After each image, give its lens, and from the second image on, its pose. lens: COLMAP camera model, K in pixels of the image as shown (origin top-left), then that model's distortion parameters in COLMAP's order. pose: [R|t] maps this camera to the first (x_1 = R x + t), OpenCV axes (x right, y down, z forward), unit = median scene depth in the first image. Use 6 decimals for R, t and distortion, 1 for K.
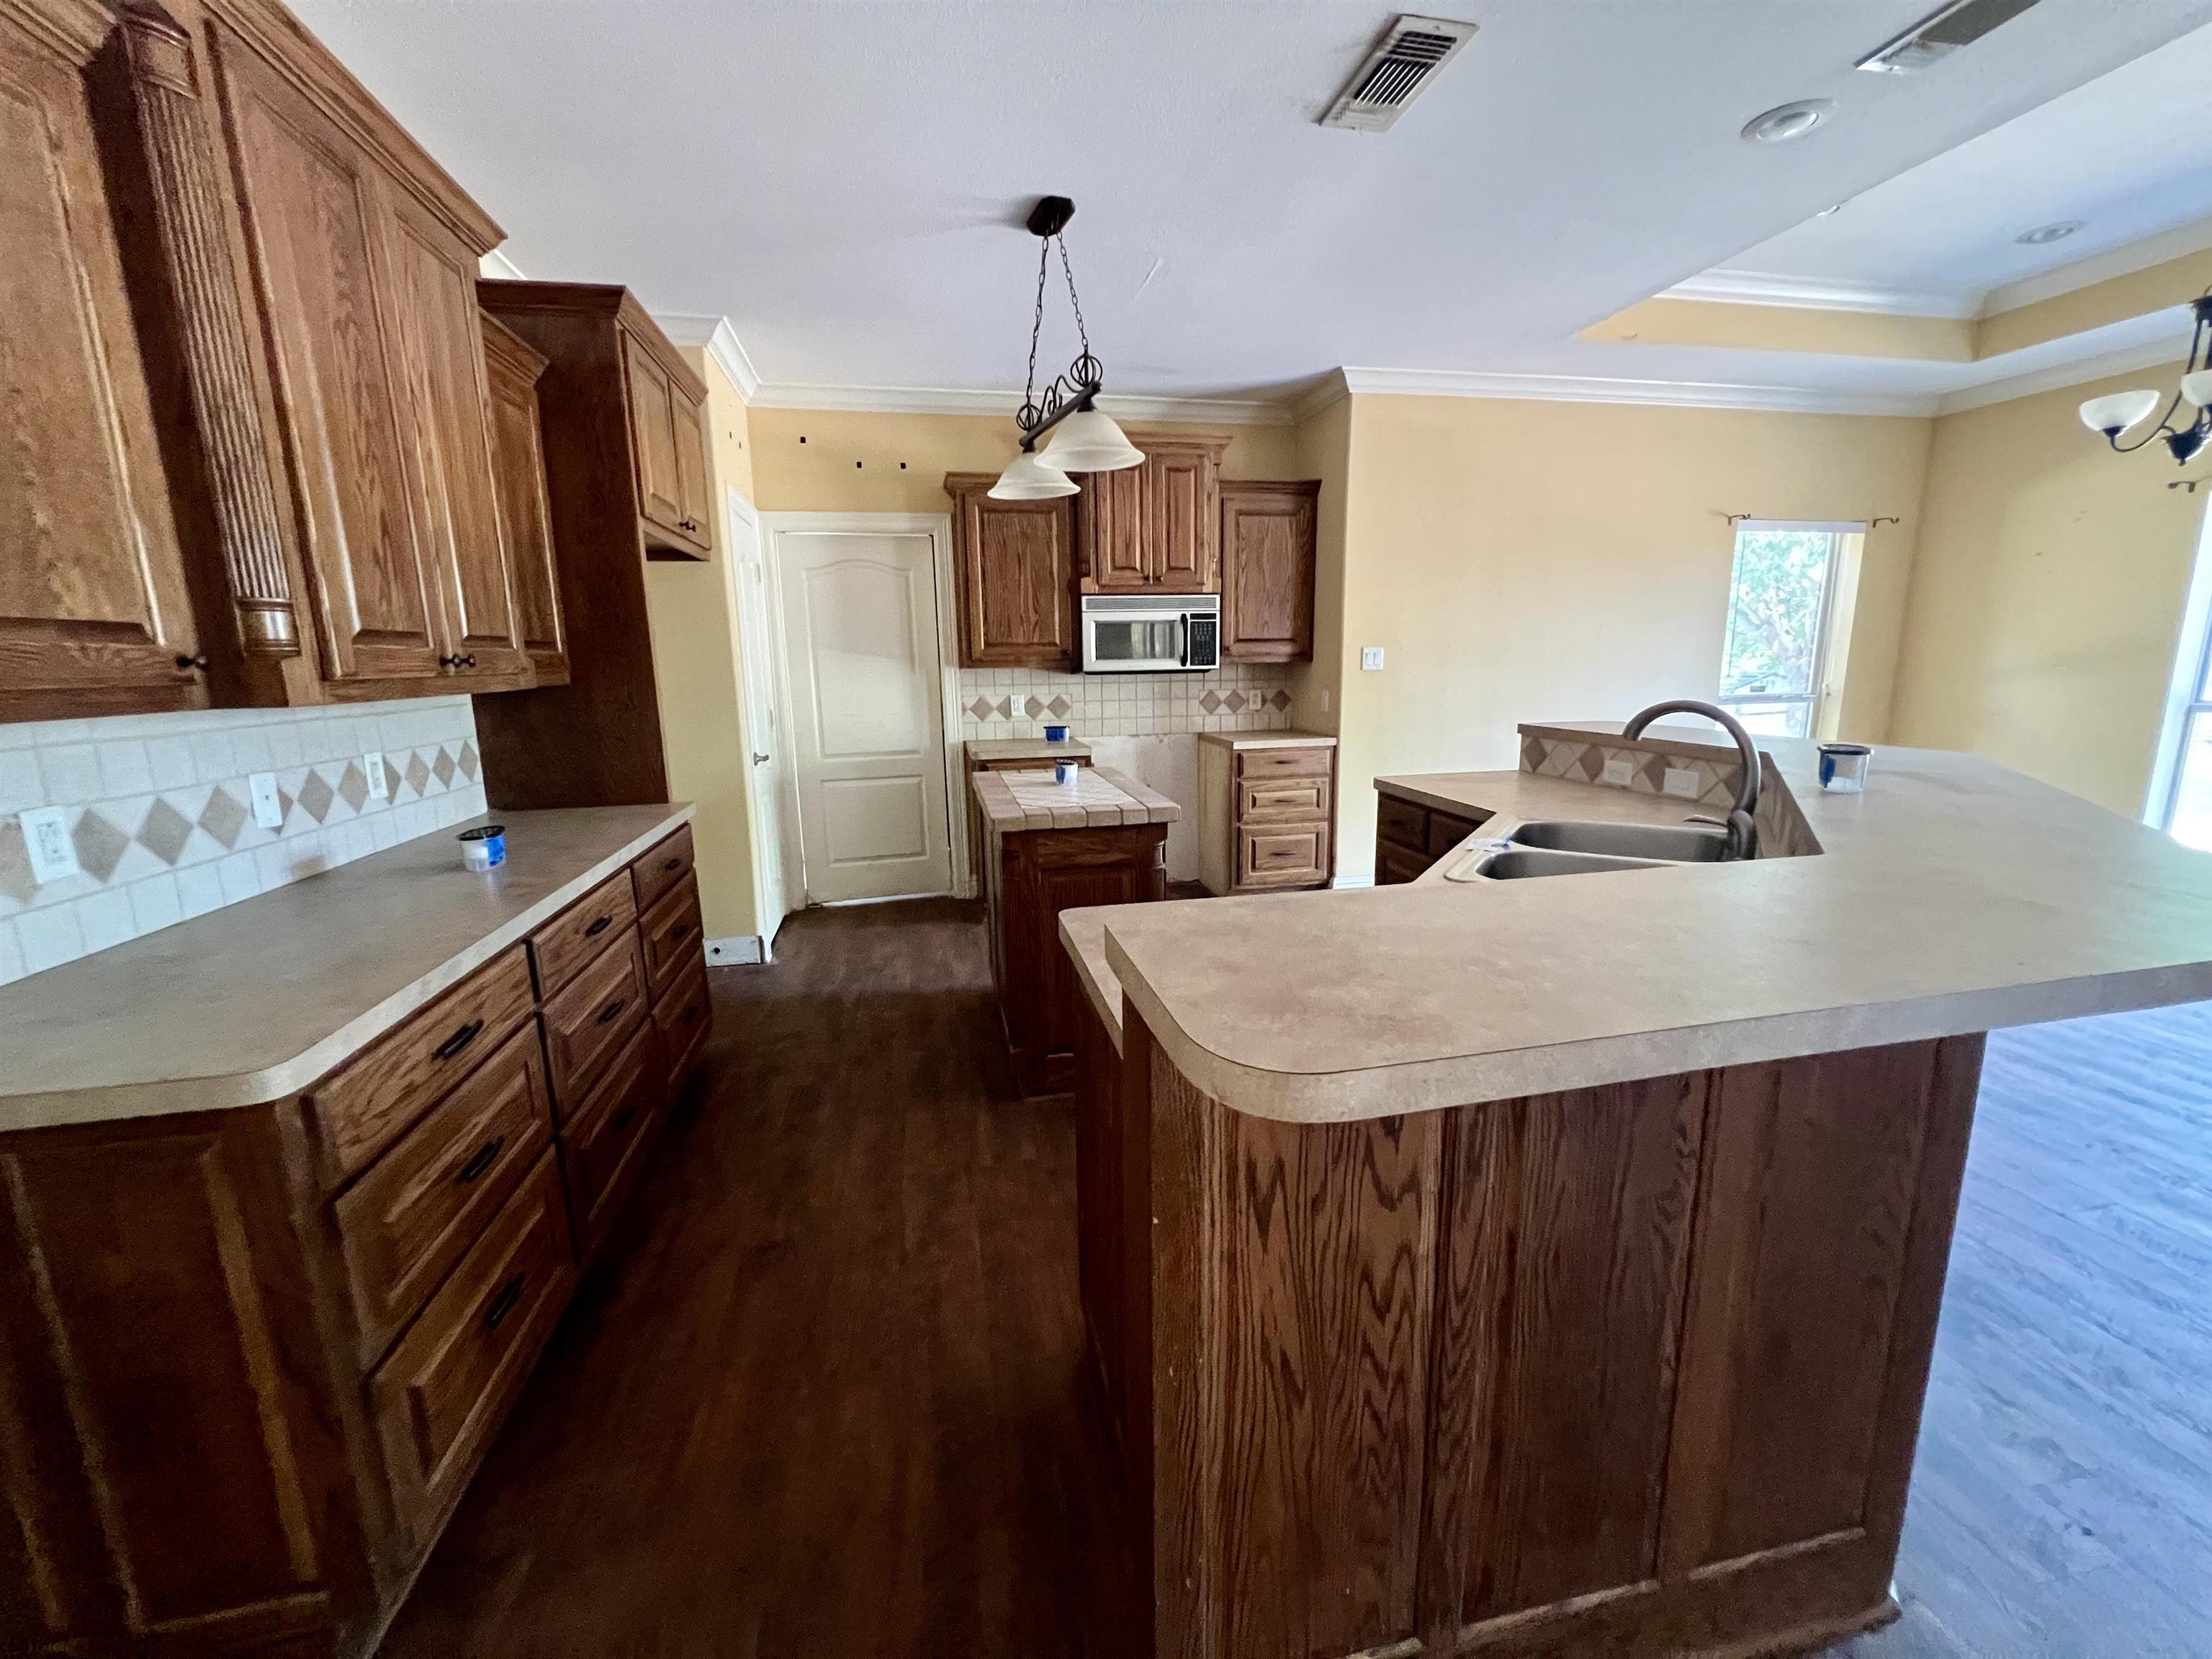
lens RADIAL K [[892.8, 0, 1106.0], [0, 892.8, 829.5], [0, 0, 1]] dist [-0.007863, 0.003594]
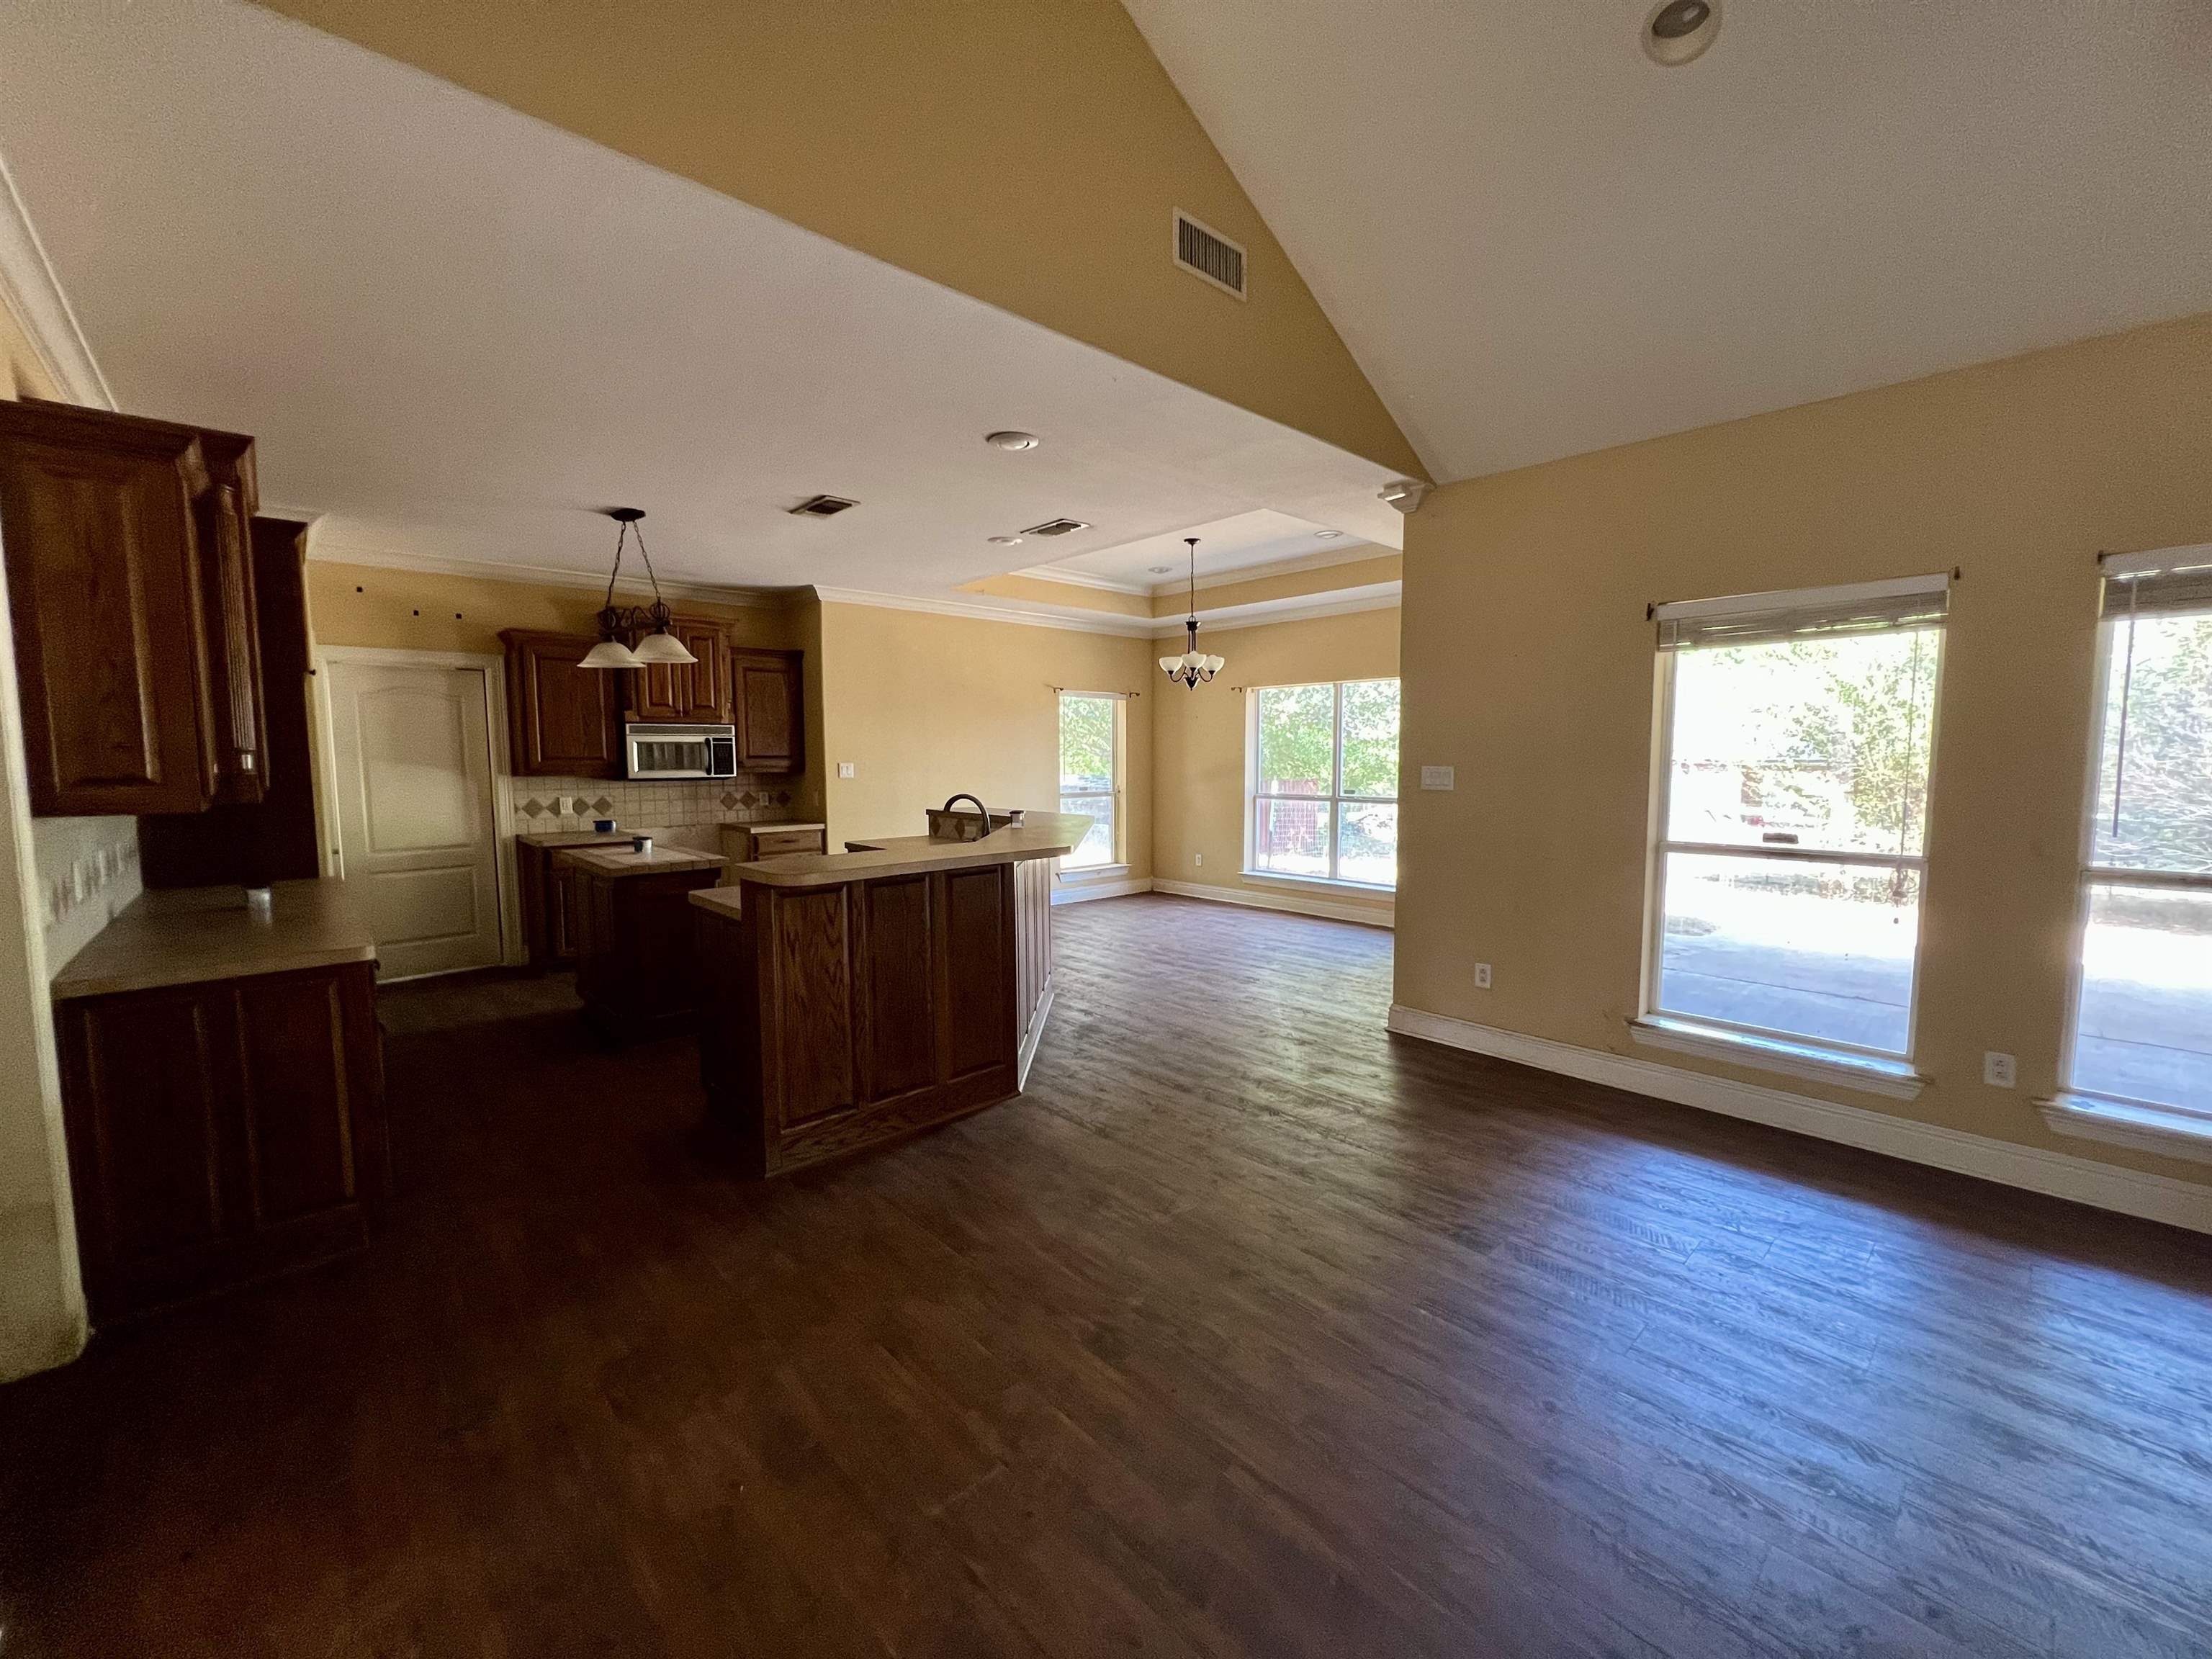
lens RADIAL K [[892.8, 0, 1106.0], [0, 892.8, 829.5], [0, 0, 1]] dist [-0.007863, 0.003594]
pose [[0.855861, -0.029140, 0.516384, -0.105542], [0.087068, 0.992280, -0.088313, 0.078571], [-0.509824, 0.120544, 0.851791, -0.495283]]
